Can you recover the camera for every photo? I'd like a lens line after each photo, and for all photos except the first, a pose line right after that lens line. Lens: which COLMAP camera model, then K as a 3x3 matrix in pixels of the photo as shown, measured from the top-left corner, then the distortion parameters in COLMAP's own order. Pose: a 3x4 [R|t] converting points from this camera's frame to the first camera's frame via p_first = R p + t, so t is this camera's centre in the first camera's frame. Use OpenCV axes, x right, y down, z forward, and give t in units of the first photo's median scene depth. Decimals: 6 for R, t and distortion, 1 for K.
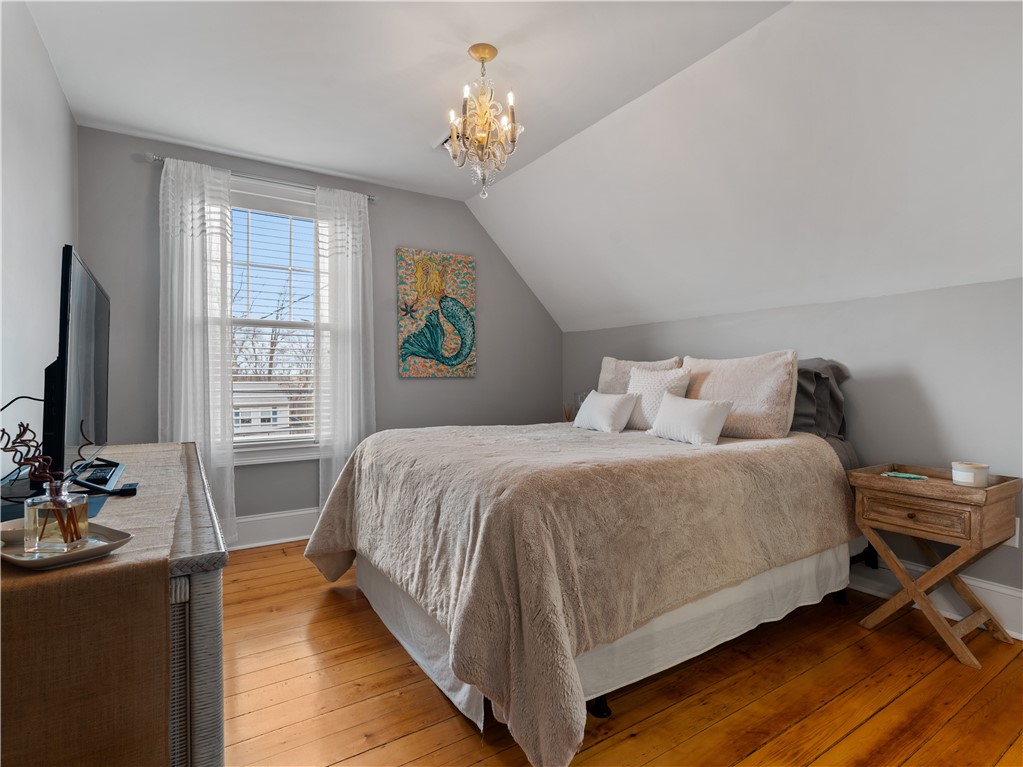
lens RADIAL K [[522.9, 0, 509.0], [0, 522.9, 384.5], [0, 0, 1]] dist [-0.002506, -0.000884]
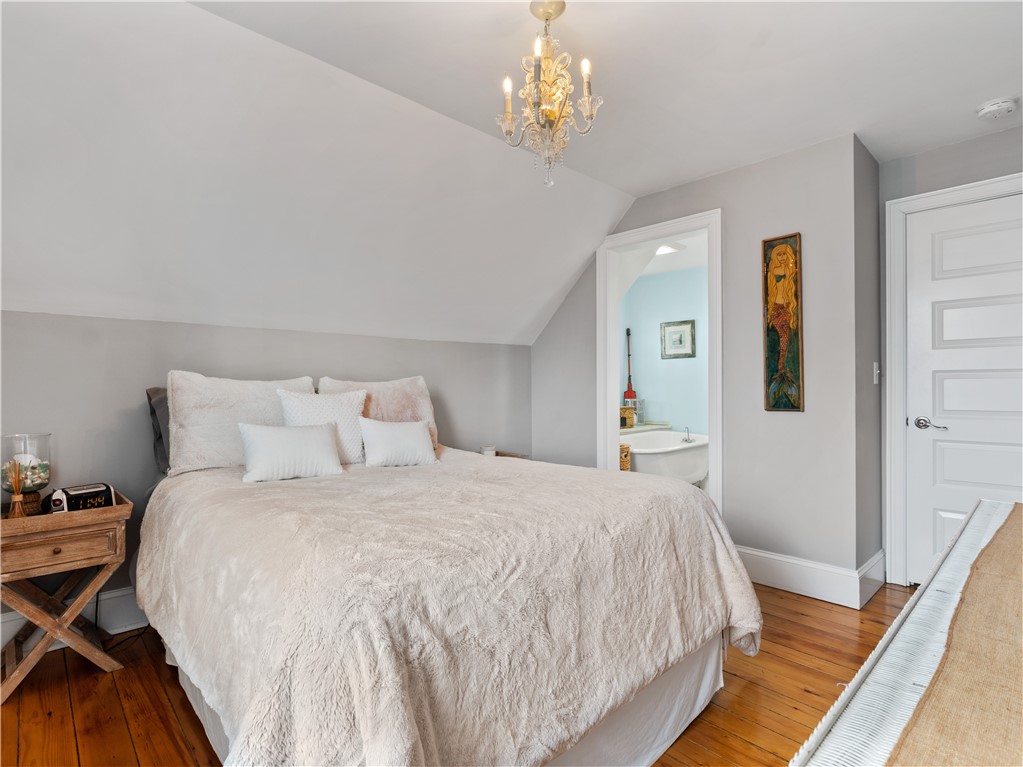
lens RADIAL K [[522.9, 0, 509.0], [0, 522.9, 384.5], [0, 0, 1]] dist [-0.002506, -0.000884]
pose [[-0.187765, 0.009758, 0.982165, -0.591346], [0.023542, 0.999708, -0.005431, -0.032483], [-0.981932, 0.022103, -0.187940, 0.860486]]
